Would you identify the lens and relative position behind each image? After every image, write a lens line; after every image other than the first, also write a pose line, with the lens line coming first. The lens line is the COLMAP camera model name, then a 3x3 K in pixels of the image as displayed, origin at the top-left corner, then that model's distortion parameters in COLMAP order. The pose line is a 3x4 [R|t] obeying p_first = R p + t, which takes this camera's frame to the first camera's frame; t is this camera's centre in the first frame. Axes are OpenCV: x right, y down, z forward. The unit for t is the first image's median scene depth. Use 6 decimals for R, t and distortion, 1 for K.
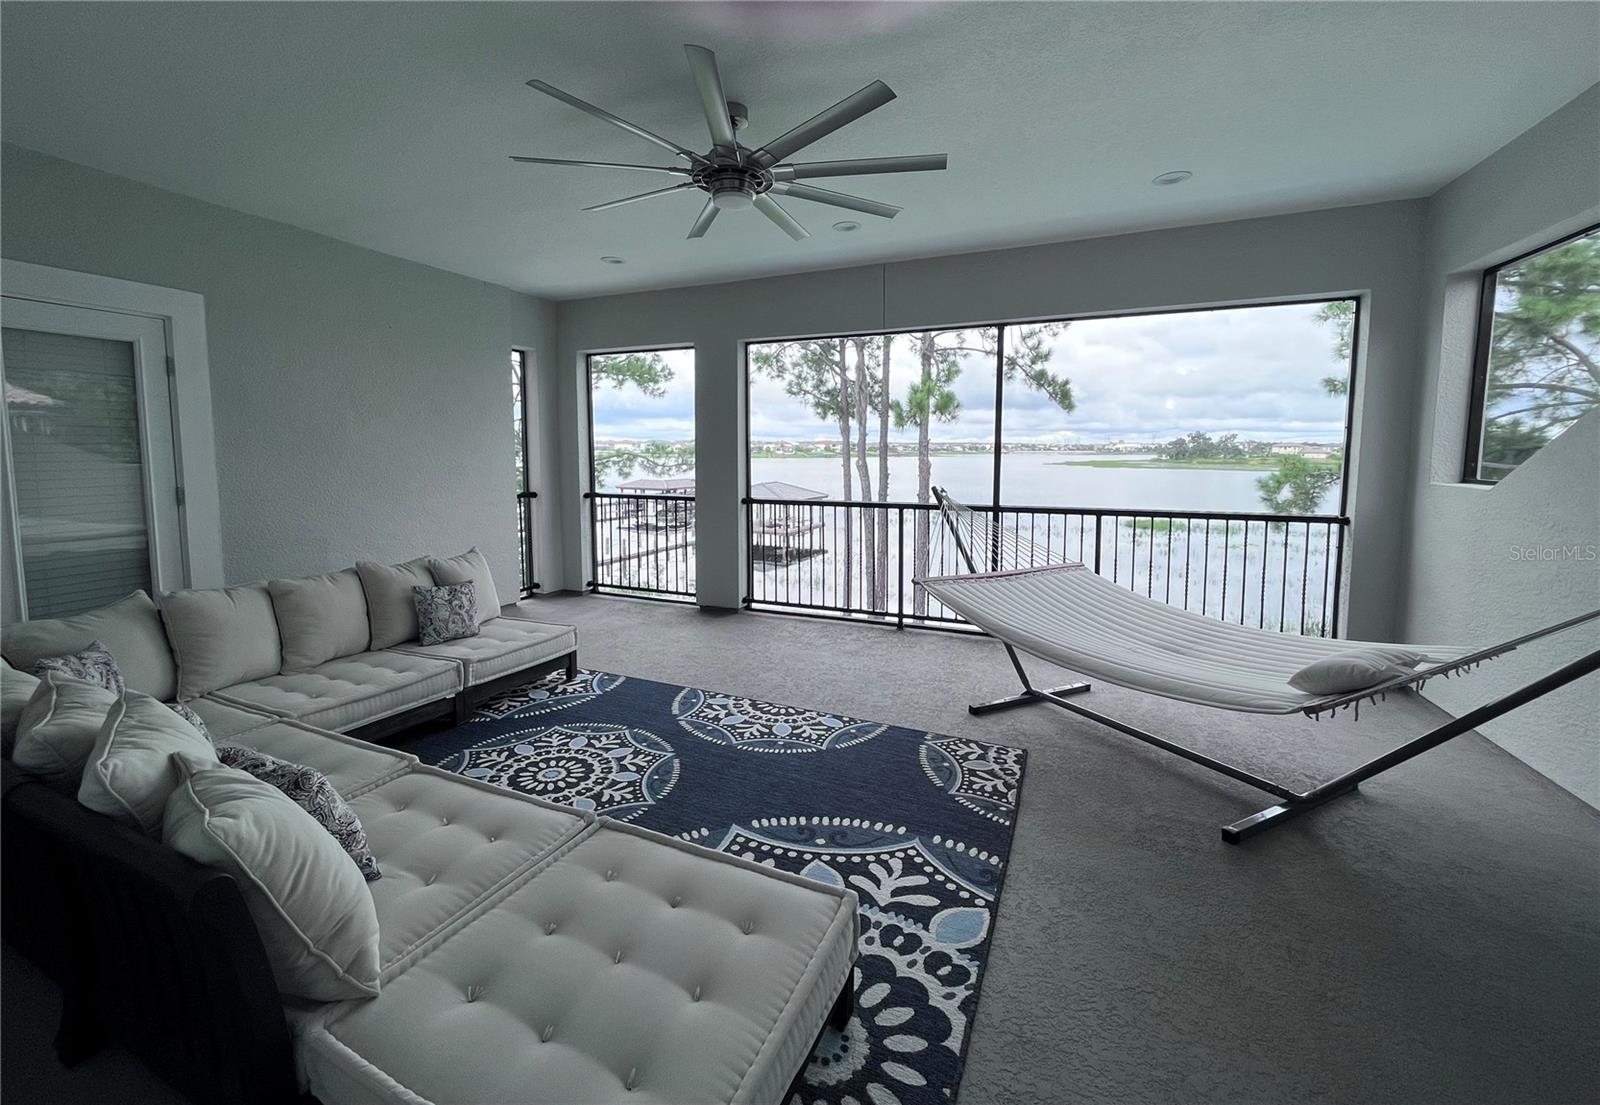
lens RADIAL K [[653.1, 0, 806.5], [0, 653.1, 504.2], [0, 0, 1]] dist [0.002938, 0.000171]
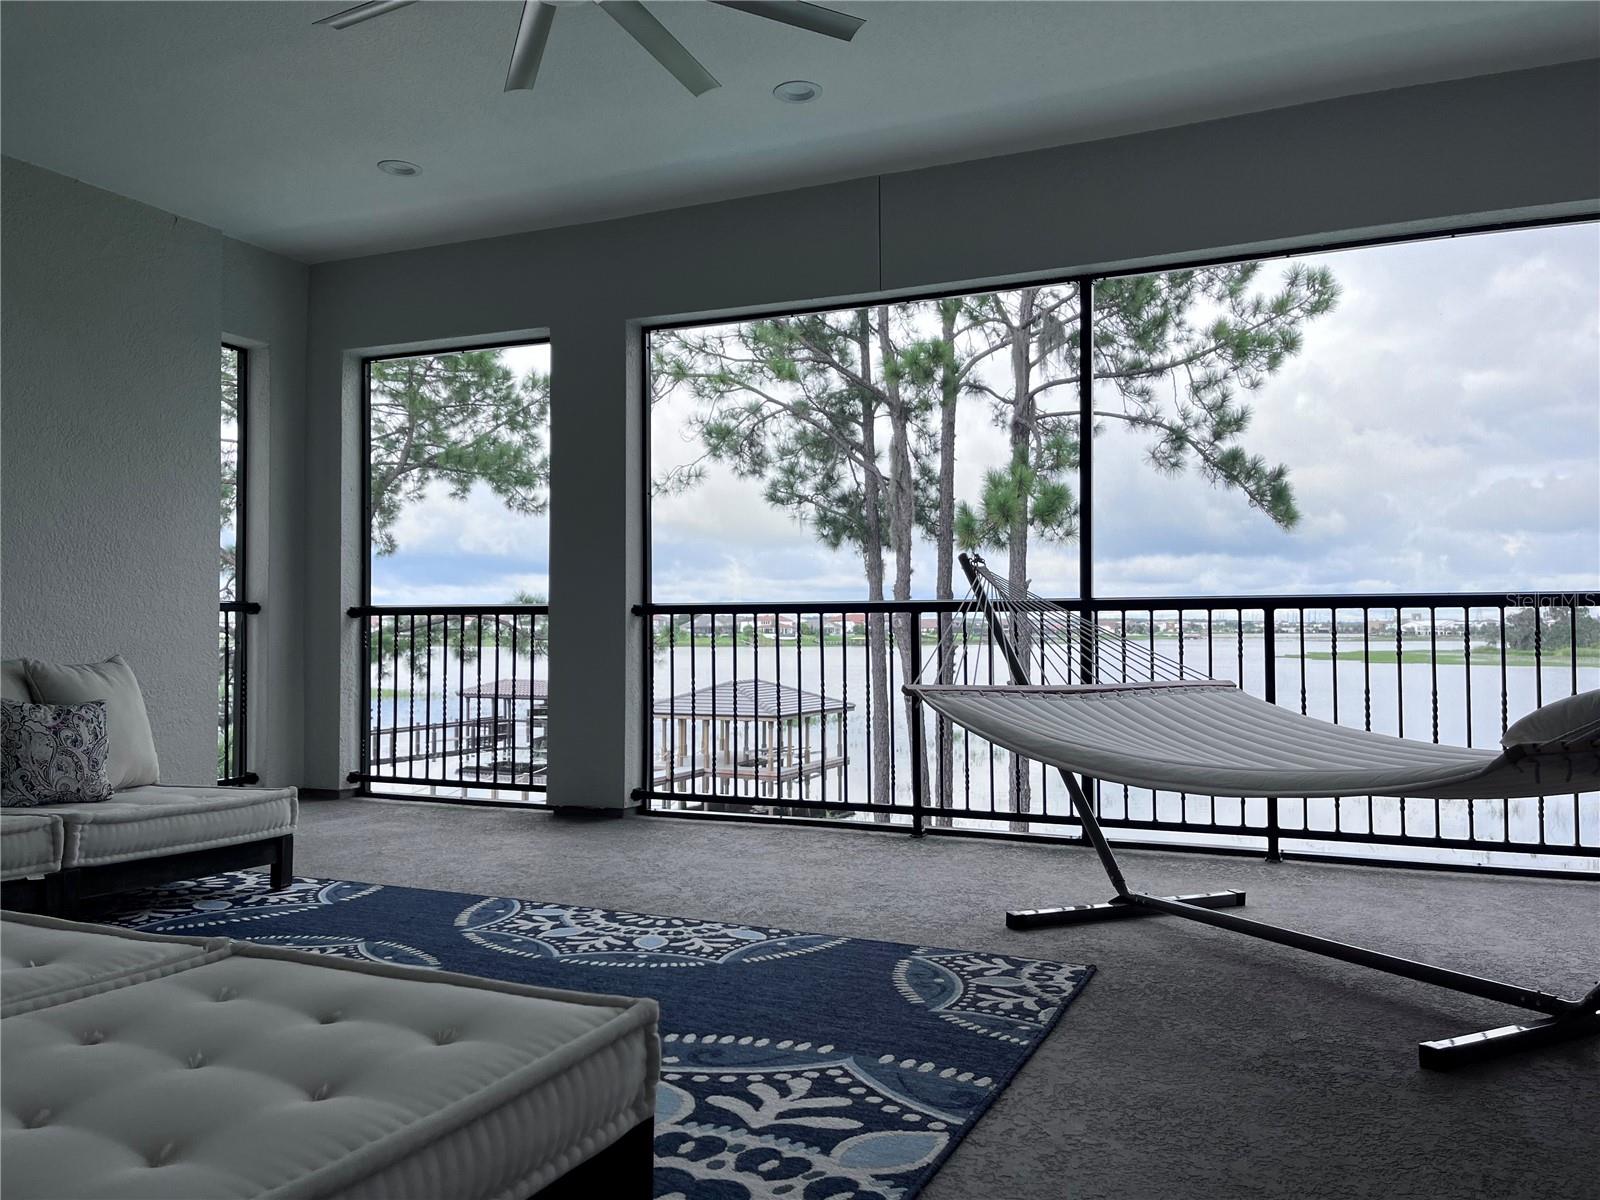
lens RADIAL K [[1222.1, 0, 804.3], [0, 1222.1, 598.9], [0, 0, 1]] dist [0.047180, -0.024126]
pose [[0.999968, -0.002280, -0.007702, 0.067117], [0.001492, 0.994911, -0.100749, 0.113008], [0.007892, 0.100734, 0.994882, -0.026130]]
